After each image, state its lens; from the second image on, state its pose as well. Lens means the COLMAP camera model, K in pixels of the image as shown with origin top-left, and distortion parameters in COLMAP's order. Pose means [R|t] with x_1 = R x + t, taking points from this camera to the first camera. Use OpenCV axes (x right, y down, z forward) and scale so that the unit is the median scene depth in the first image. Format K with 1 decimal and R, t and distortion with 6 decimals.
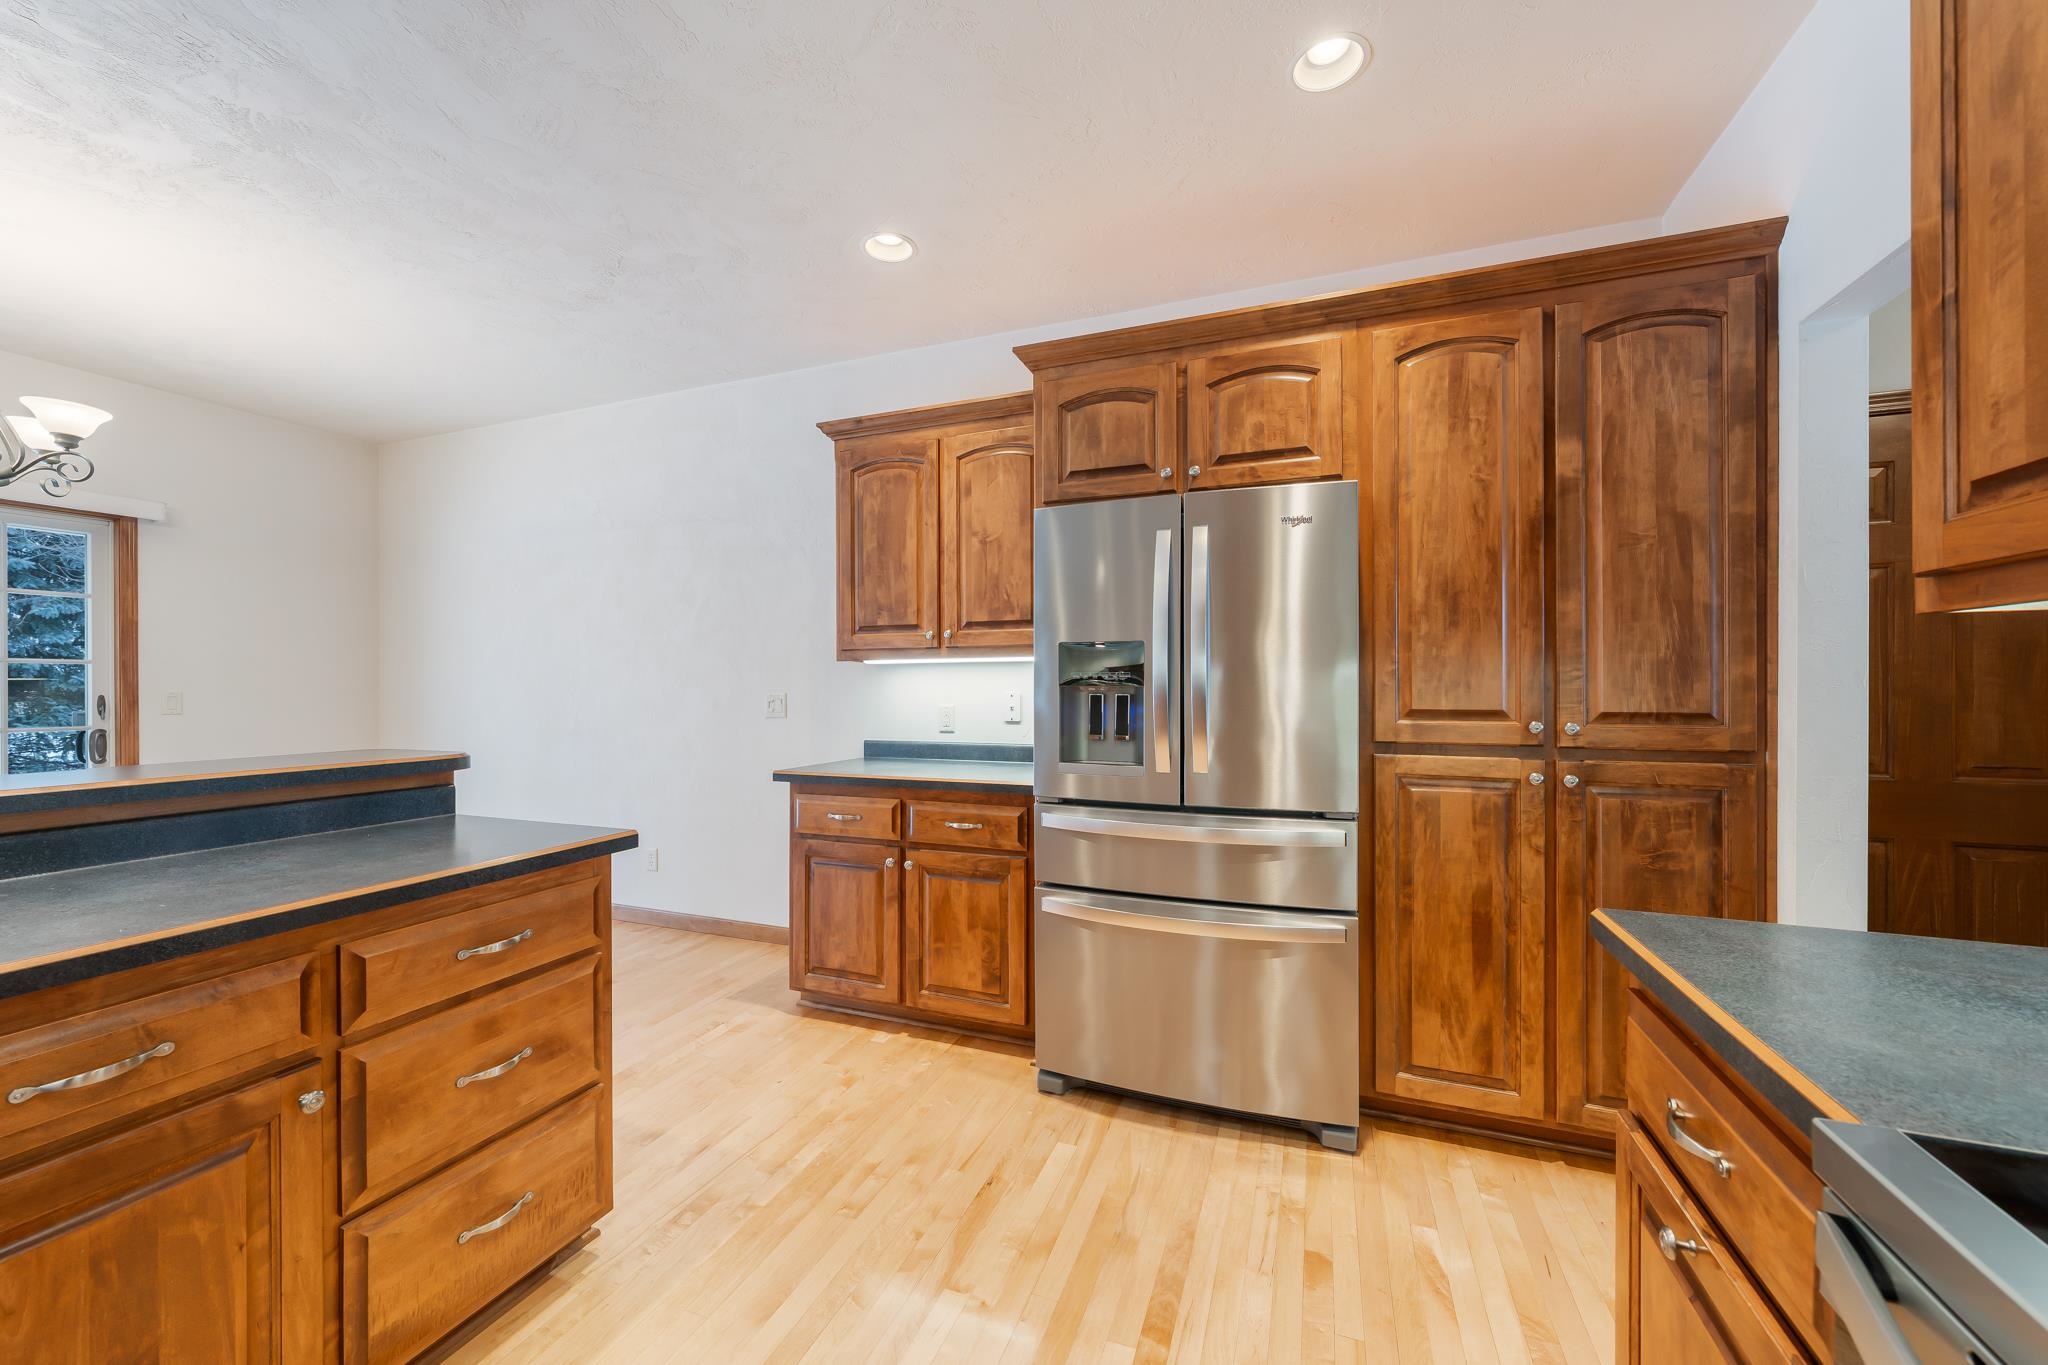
lens RADIAL K [[744.4, 0, 1038.2], [0, 744.4, 682.0], [0, 0, 1]] dist [-0.002461, -0.000007]
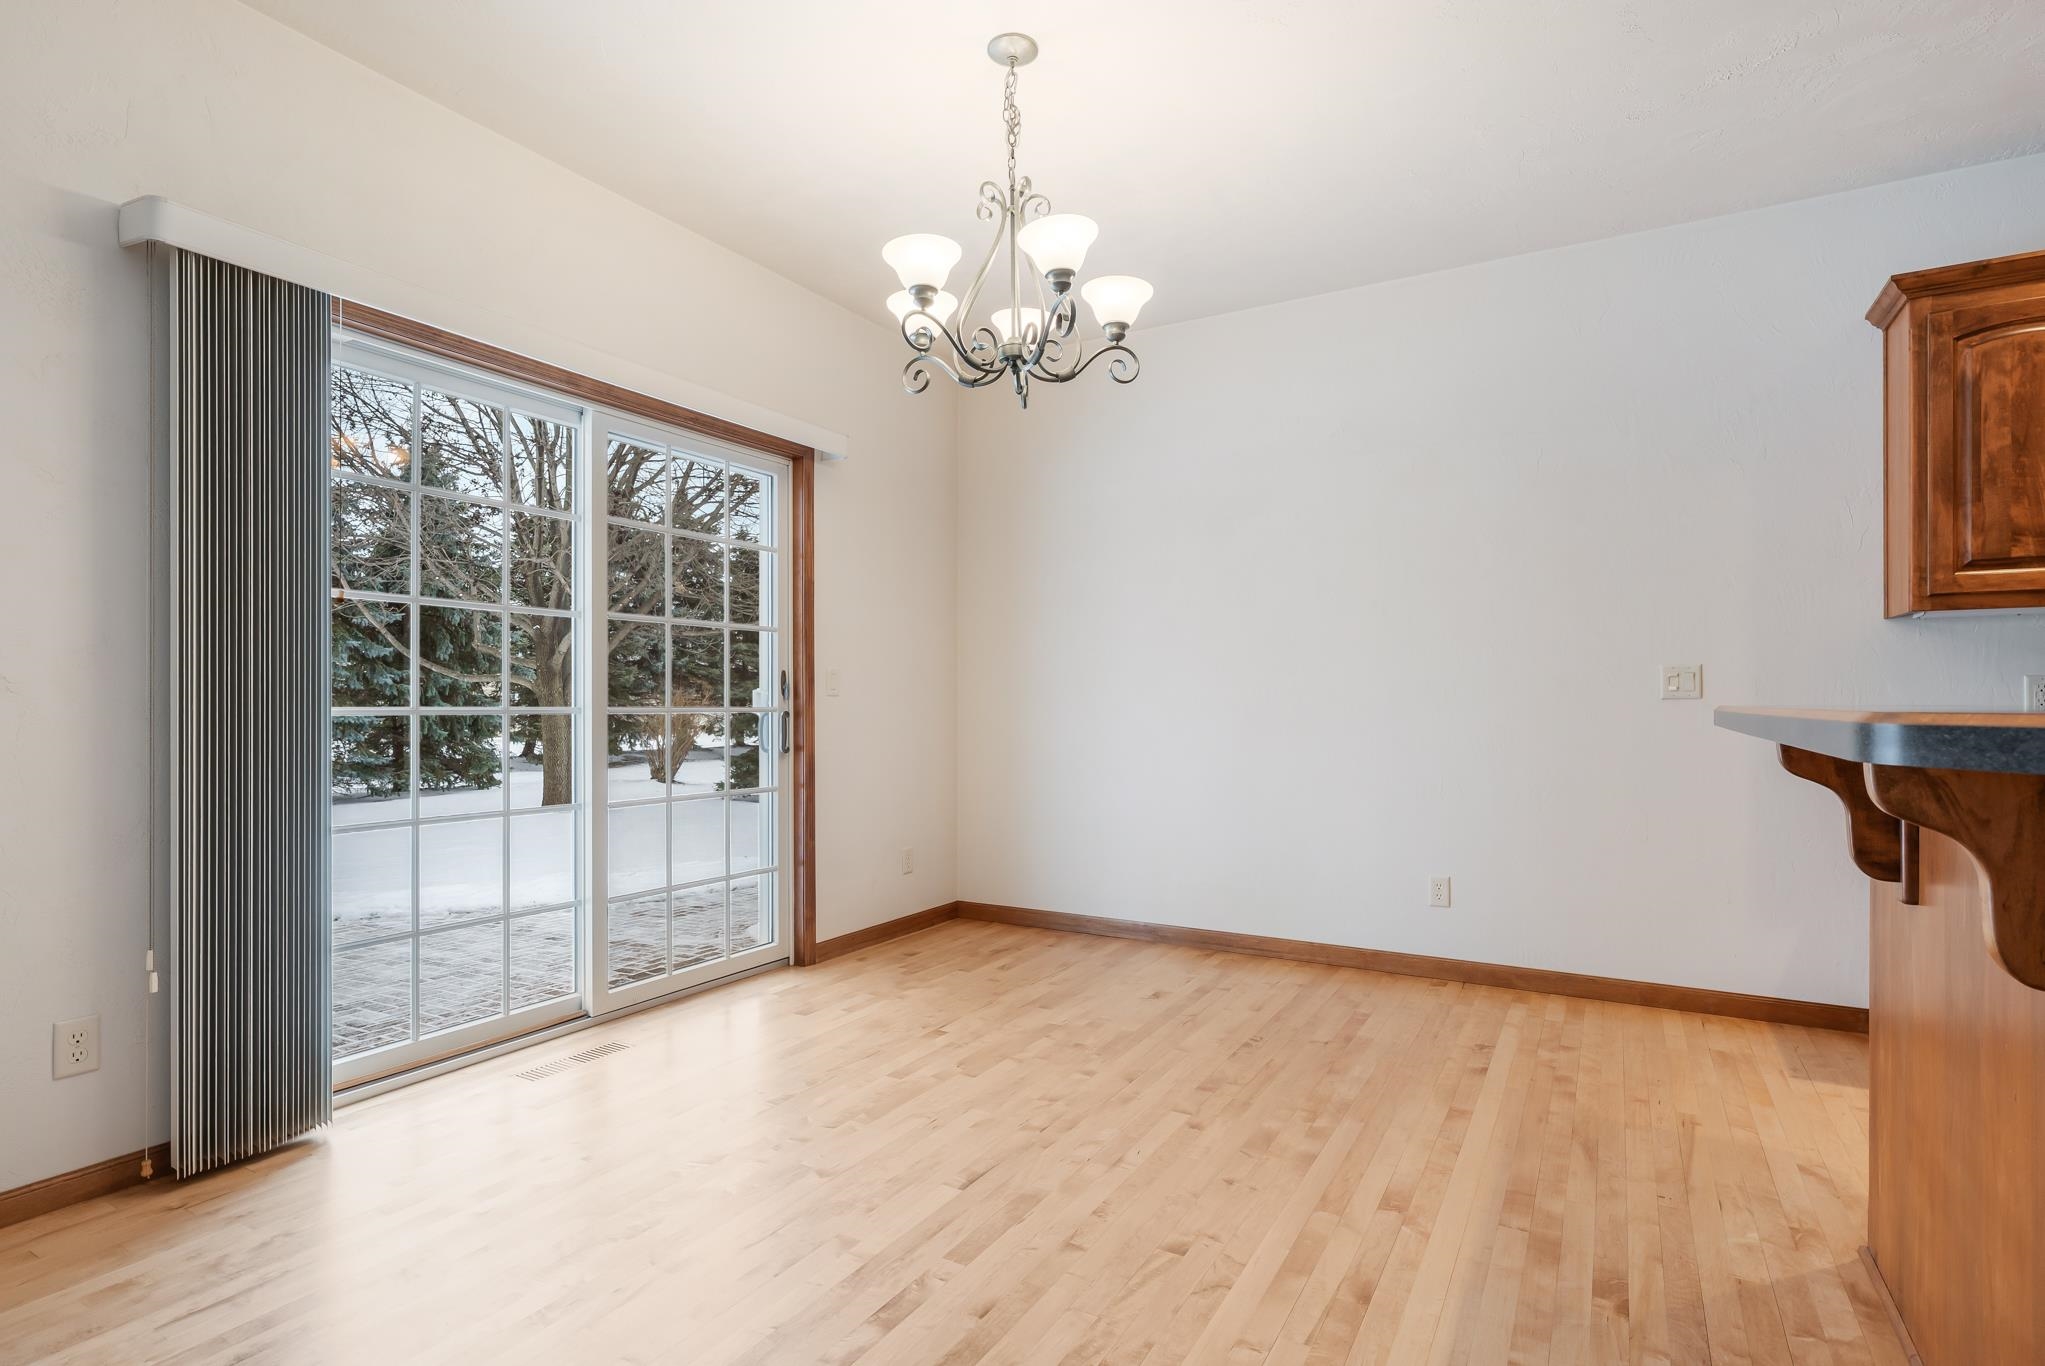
lens RADIAL K [[1012.0, 0, 1029.3], [0, 1012.0, 701.8], [0, 0, 1]] dist [-0.003155, -0.000069]
pose [[0.989115, 0.005293, -0.147048, -1.496879], [-0.005014, 0.999985, 0.002272, 0.093714], [0.147058, -0.001510, 0.989127, -0.108799]]
